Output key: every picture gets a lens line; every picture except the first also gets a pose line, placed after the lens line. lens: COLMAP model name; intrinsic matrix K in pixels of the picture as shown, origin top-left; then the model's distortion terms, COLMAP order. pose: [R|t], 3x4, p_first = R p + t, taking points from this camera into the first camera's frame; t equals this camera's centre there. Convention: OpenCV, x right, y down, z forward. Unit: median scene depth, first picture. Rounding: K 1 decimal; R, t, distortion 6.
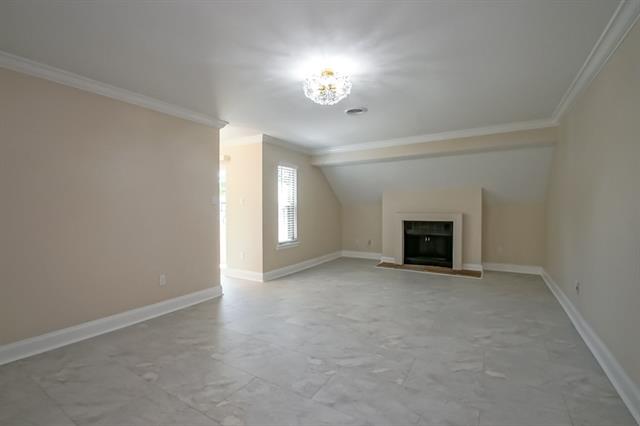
lens RADIAL K [[303.6, 0, 319.5], [0, 303.6, 213.2], [0, 0, 1]] dist [-0.006055, -0.001884]
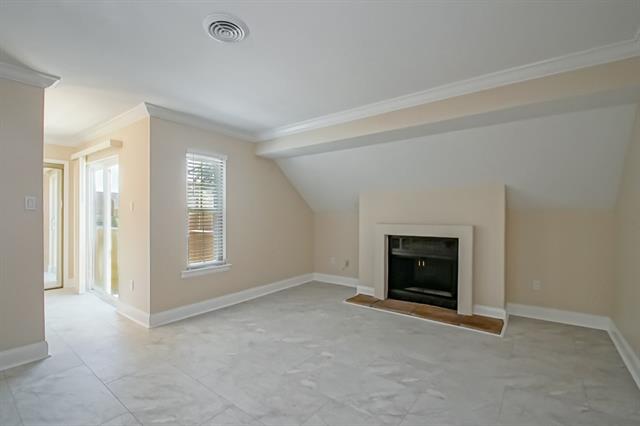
lens RADIAL K [[303.6, 0, 319.7], [0, 303.6, 215.9], [0, 0, 1]] dist [-0.006055, -0.001884]
pose [[0.994446, 0.006739, -0.105034, 0.213642], [-0.007849, 0.999918, -0.010163, -0.011320], [0.104957, 0.010931, 0.994417, 0.327252]]
